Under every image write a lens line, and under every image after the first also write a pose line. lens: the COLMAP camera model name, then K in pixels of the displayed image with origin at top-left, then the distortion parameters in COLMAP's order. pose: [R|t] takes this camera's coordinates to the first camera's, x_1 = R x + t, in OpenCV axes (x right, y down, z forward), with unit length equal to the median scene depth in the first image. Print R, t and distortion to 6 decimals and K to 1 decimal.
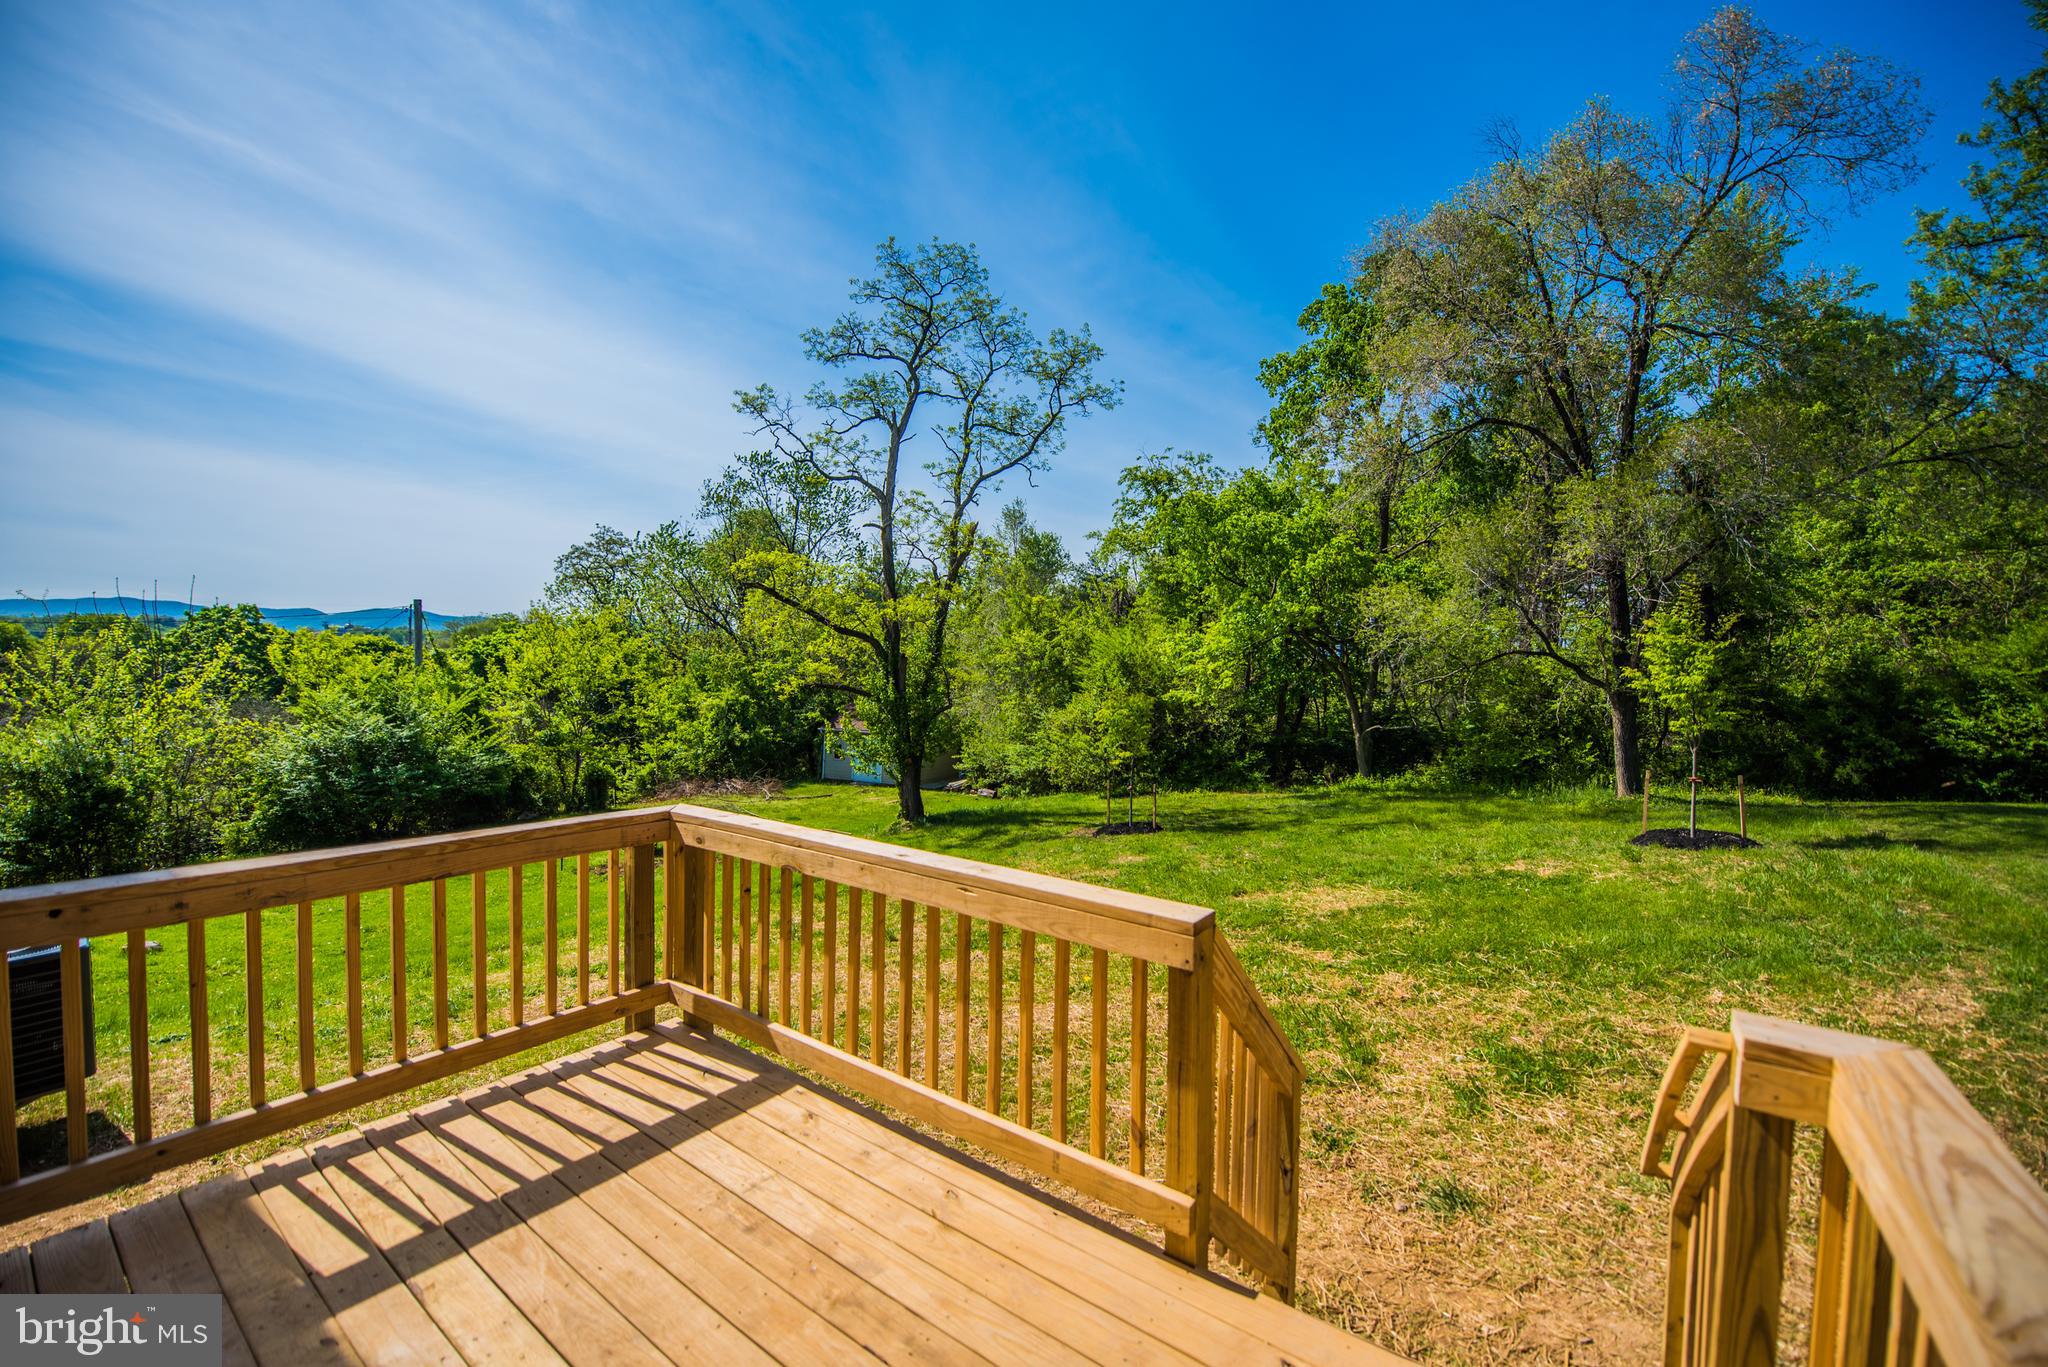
lens RADIAL K [[816.8, 0, 1024.0], [0, 816.8, 683.5], [0, 0, 1]] dist [-0.014248, -0.002317]
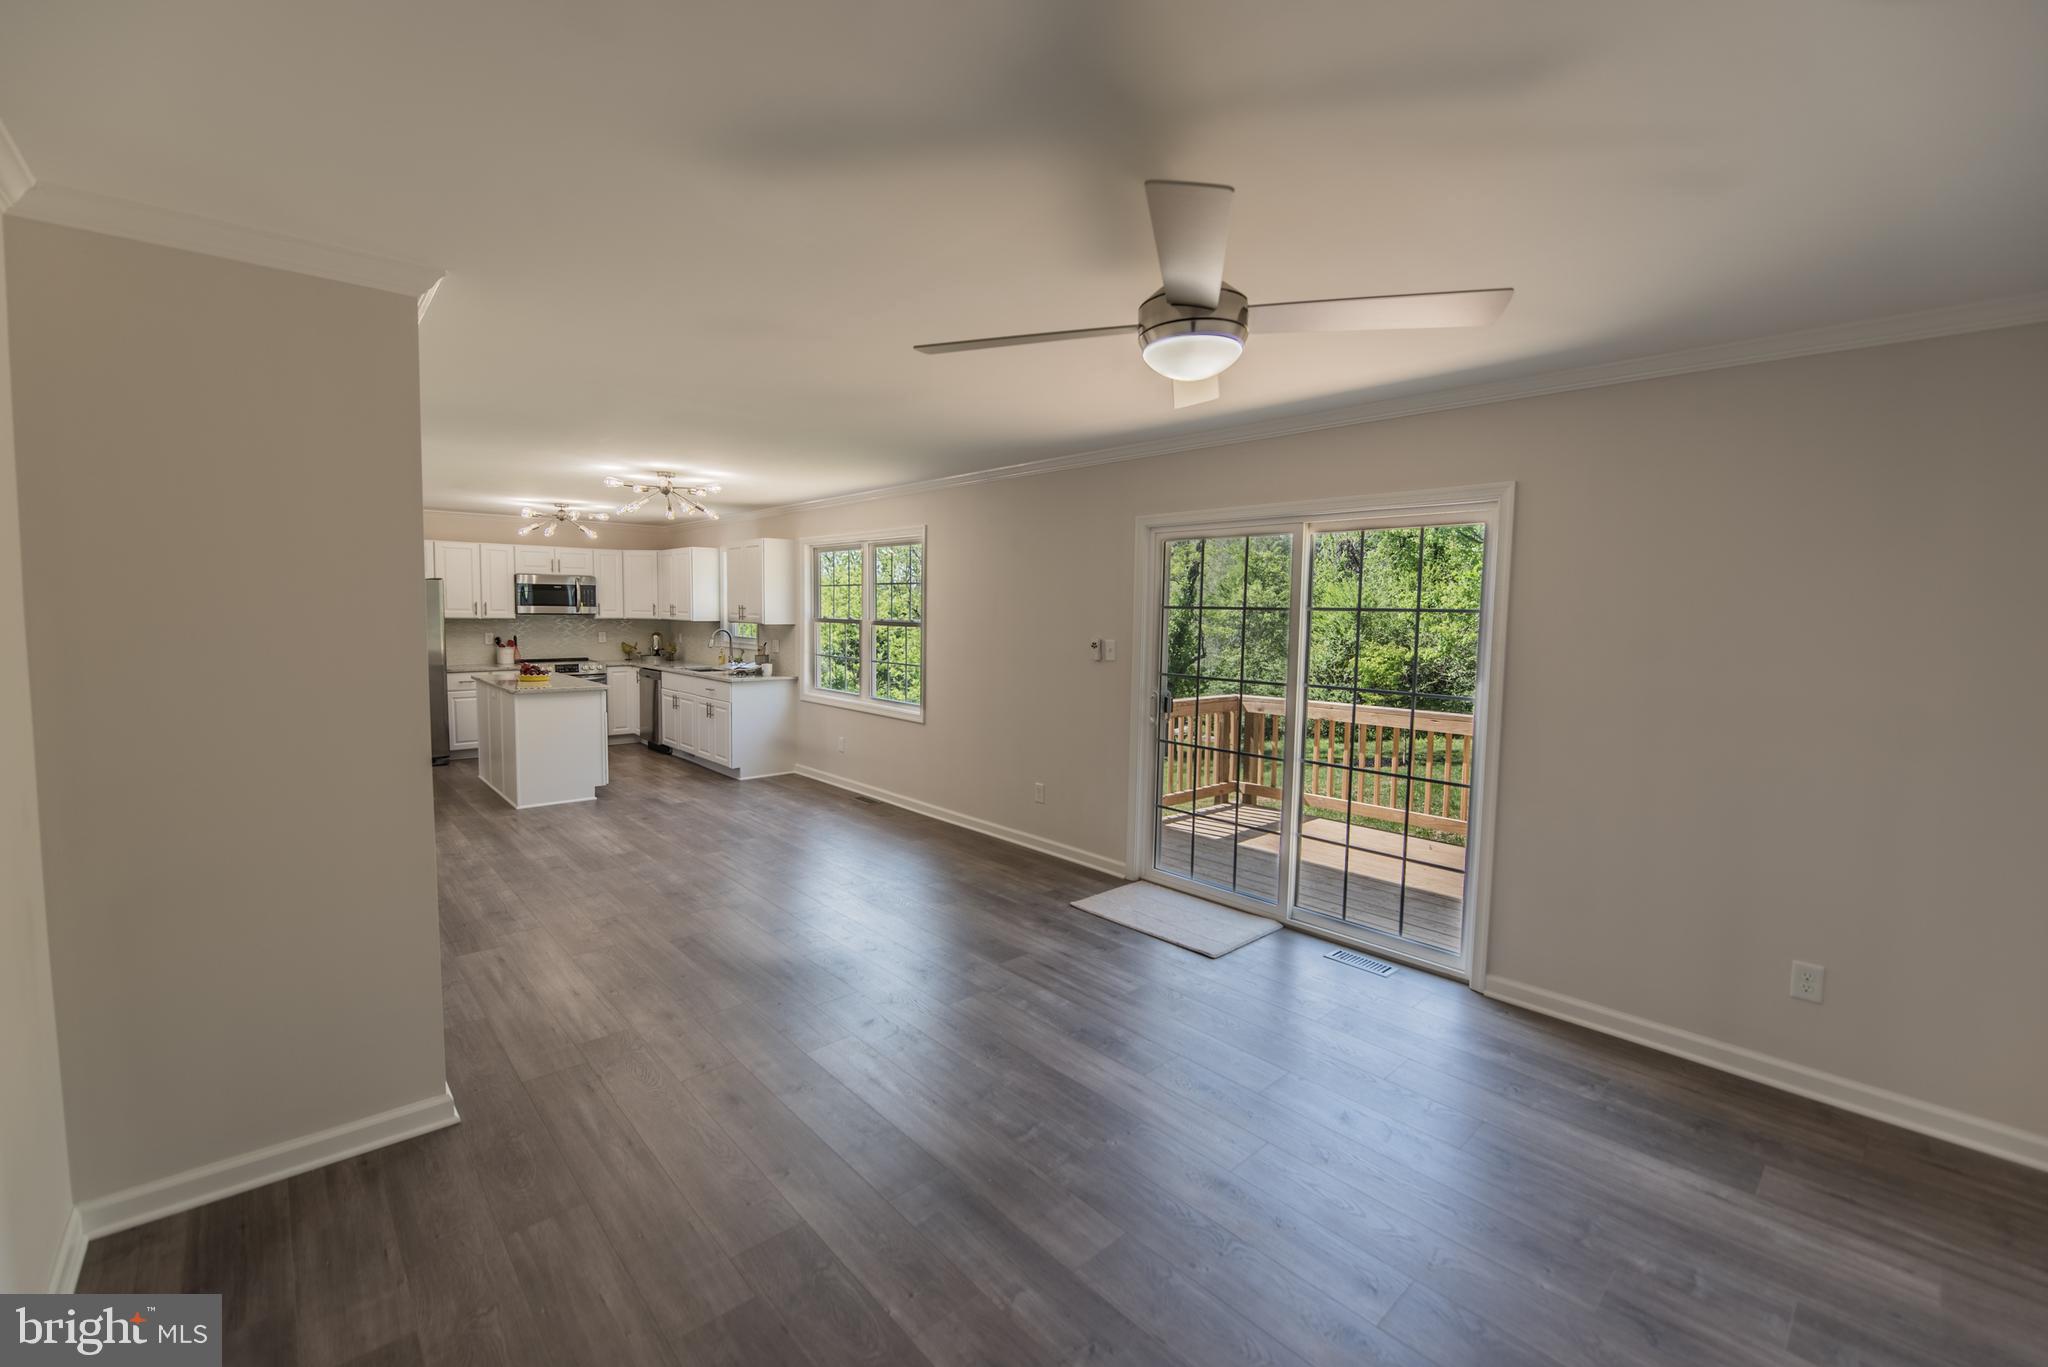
lens RADIAL K [[839.1, 0, 1027.8], [0, 839.1, 687.5], [0, 0, 1]] dist [-0.013035, -0.000374]
pose [[0.978690, 0.011816, -0.205004, -0.057504], [0.000773, 0.998124, 0.061221, 0.000402], [0.205343, -0.060075, 0.976845, -0.127426]]
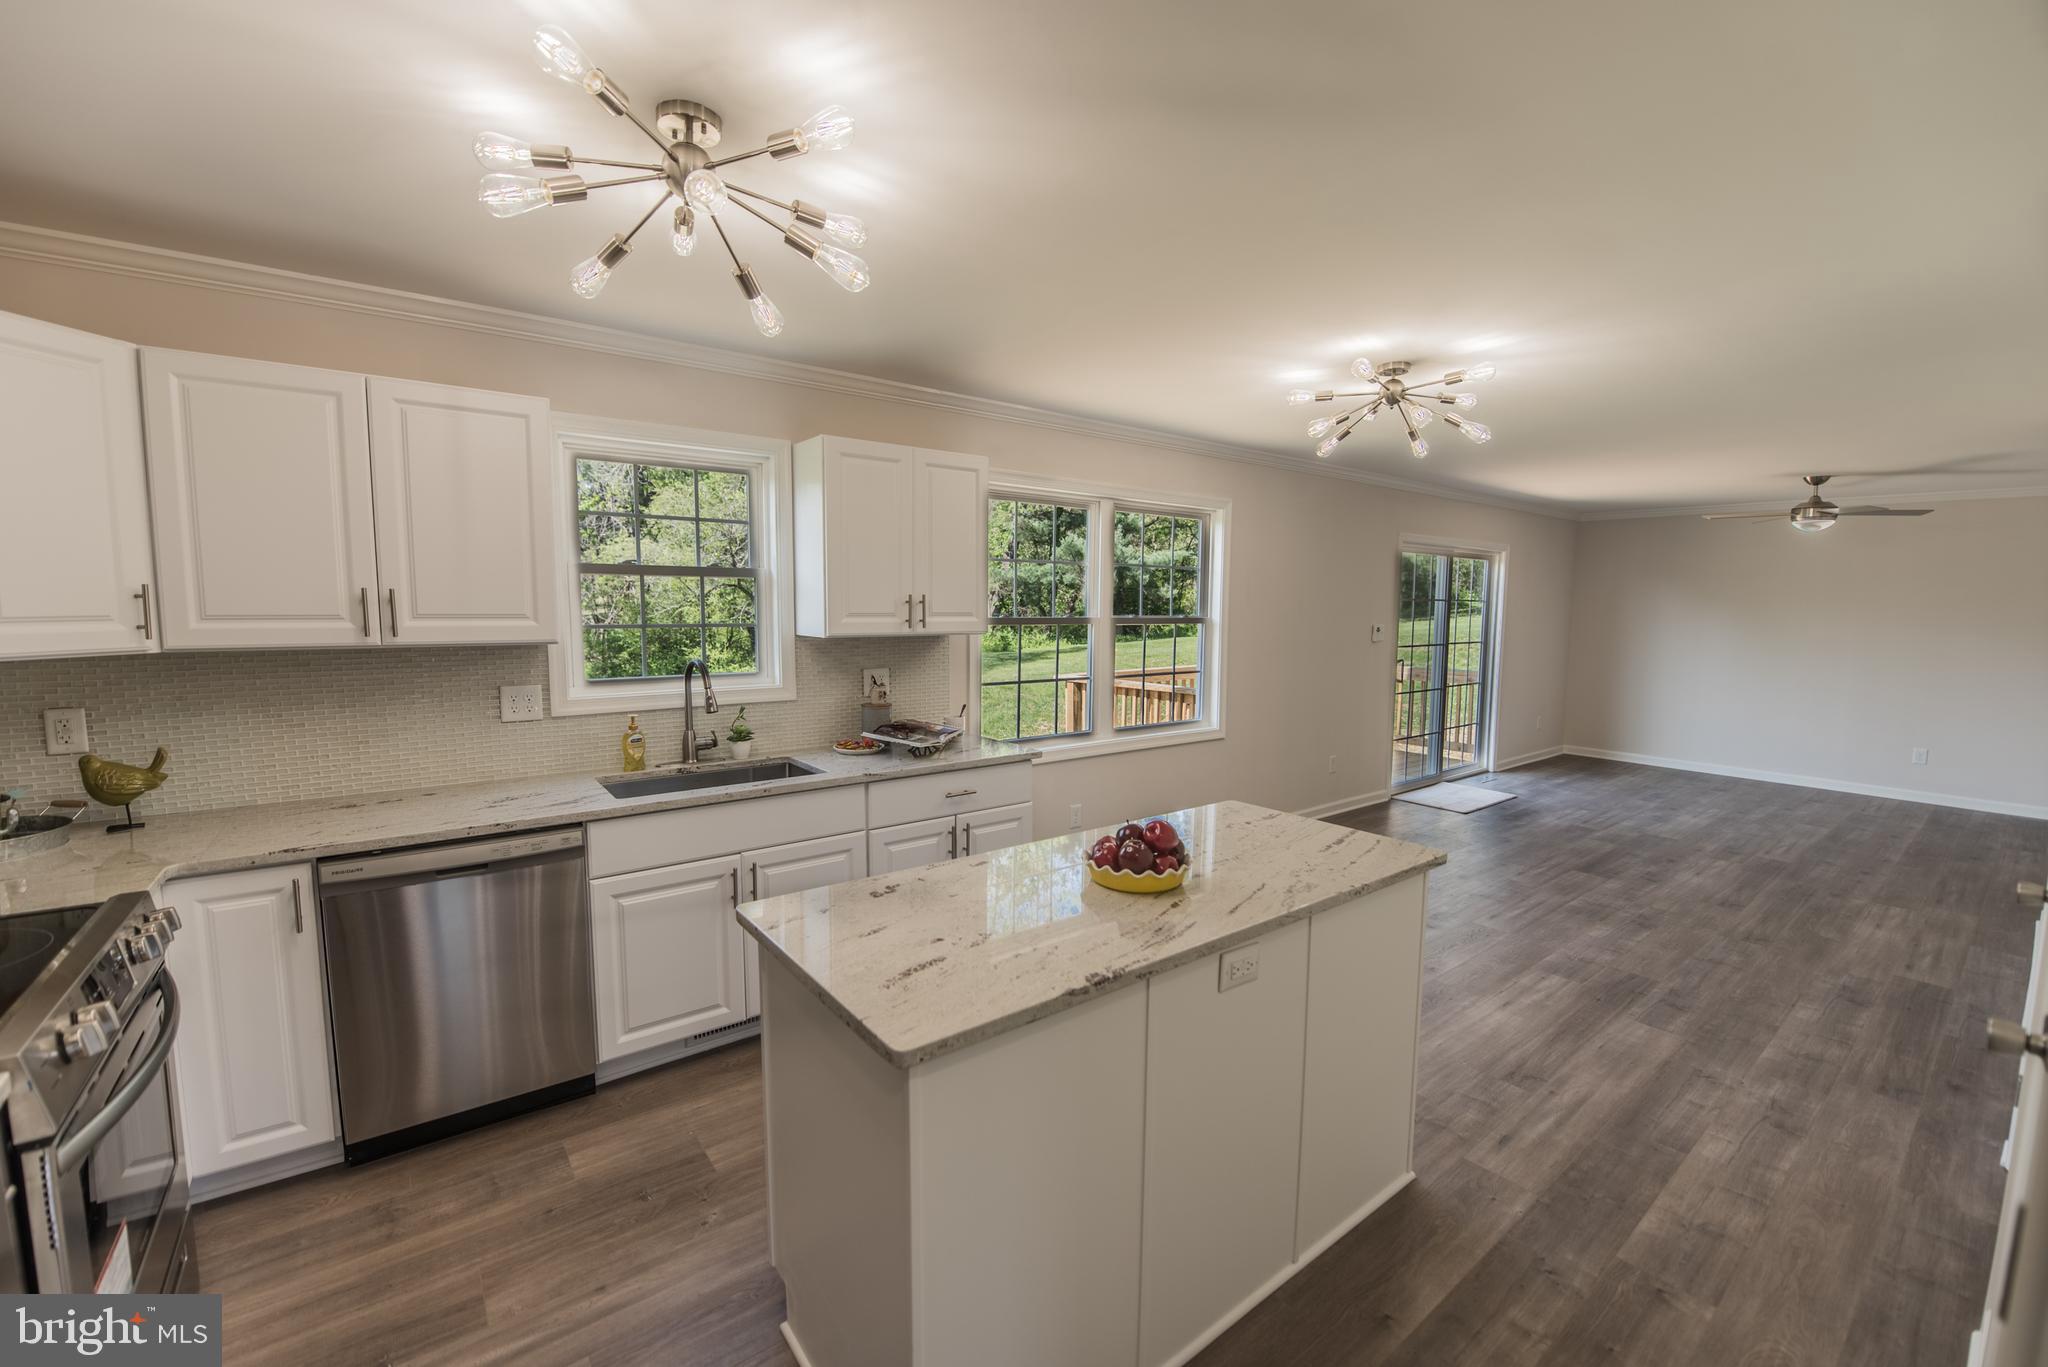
lens RADIAL K [[839.1, 0, 1027.8], [0, 839.1, 687.5], [0, 0, 1]] dist [-0.013035, -0.000374]
pose [[0.279201, -0.116930, 0.953087, -0.290908], [0.016205, 0.992990, 0.117079, -0.008435], [-0.960096, -0.017244, 0.279138, 0.054459]]
